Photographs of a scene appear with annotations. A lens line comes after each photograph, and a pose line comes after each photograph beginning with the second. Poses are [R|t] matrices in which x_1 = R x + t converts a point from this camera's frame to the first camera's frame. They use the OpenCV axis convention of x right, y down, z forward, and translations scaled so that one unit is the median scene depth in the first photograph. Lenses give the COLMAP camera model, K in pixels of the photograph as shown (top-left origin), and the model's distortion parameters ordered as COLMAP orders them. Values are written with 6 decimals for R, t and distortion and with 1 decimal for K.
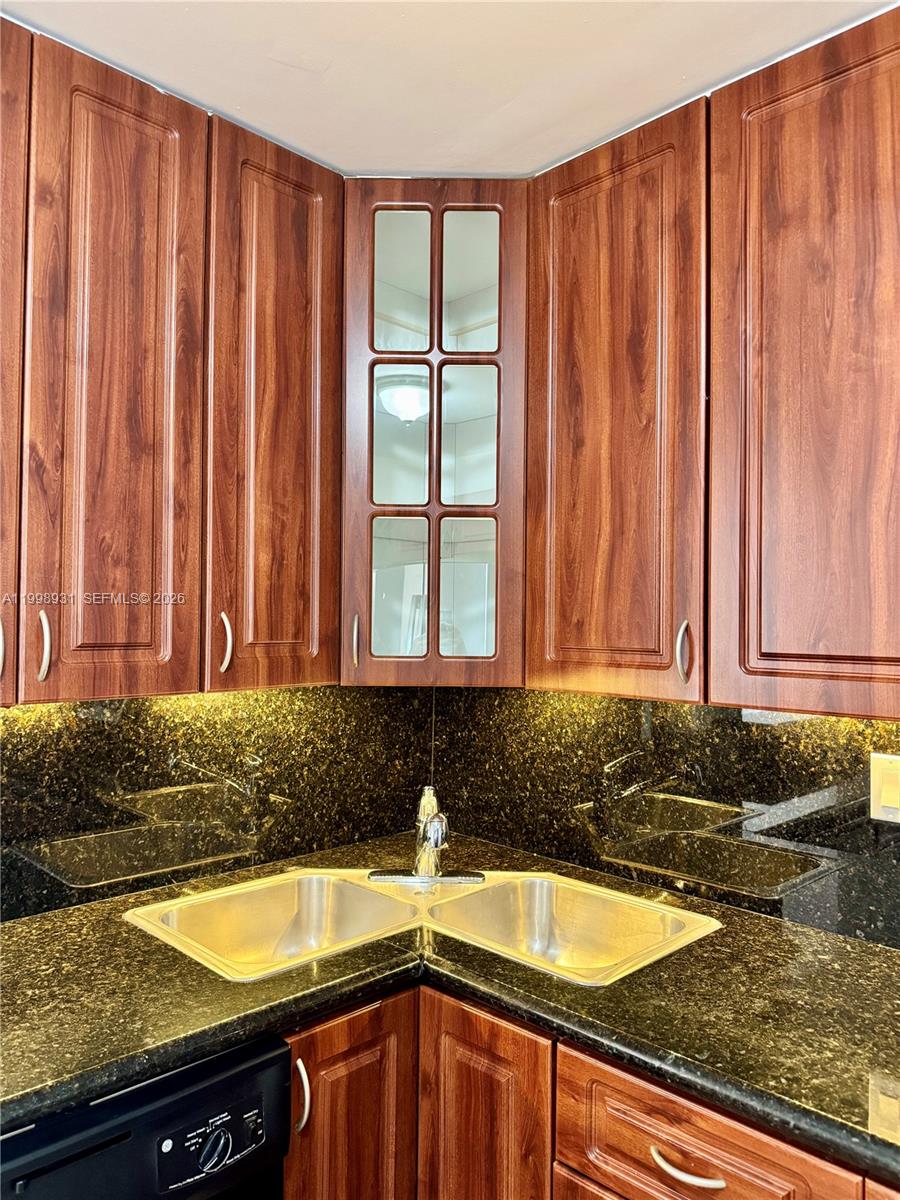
lens RADIAL K [[854.1, 0, 439.8], [0, 854.1, 596.5], [0, 0, 1]] dist [0.029735, -0.052652]
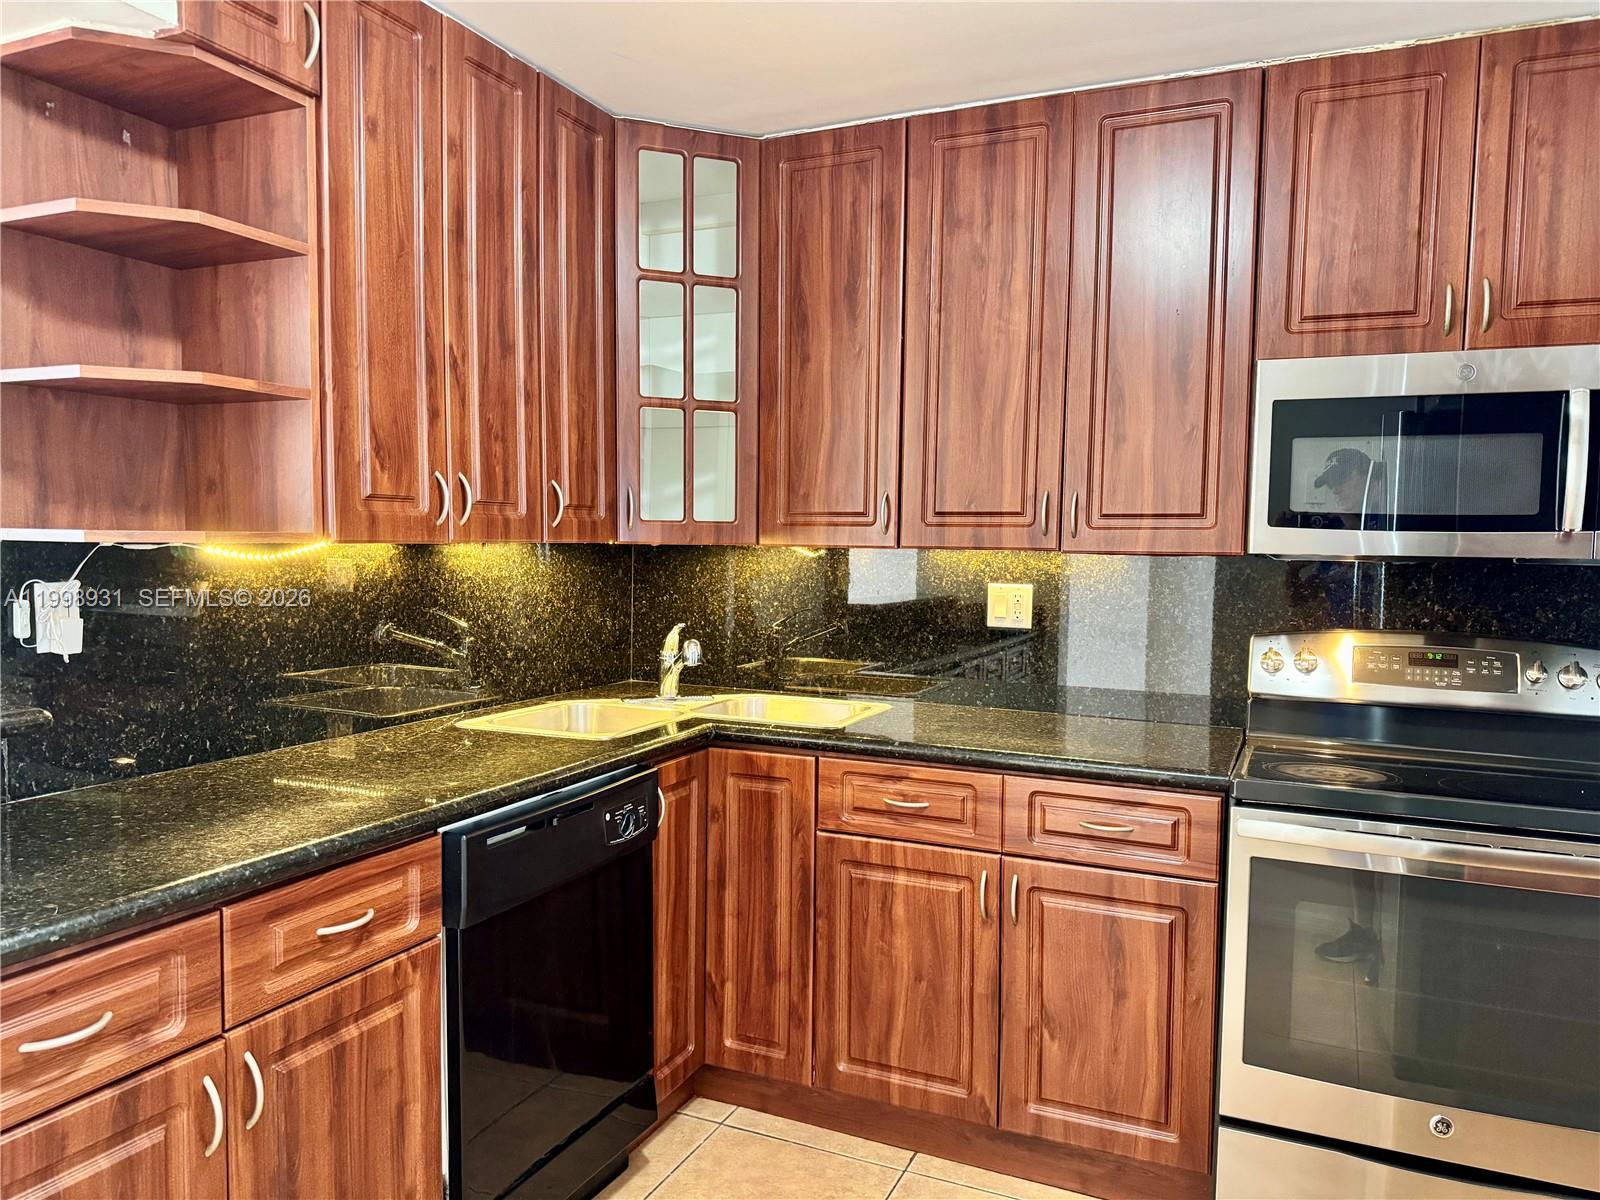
lens RADIAL K [[1128.5, 0, 800.9], [0, 1128.5, 607.0], [0, 0, 1]] dist [0.057900, -0.068803]
pose [[0.937177, -0.019043, 0.348334, -0.485820], [-0.013747, 0.995717, 0.091422, 0.046999], [-0.348583, -0.090467, 0.932902, -0.711039]]
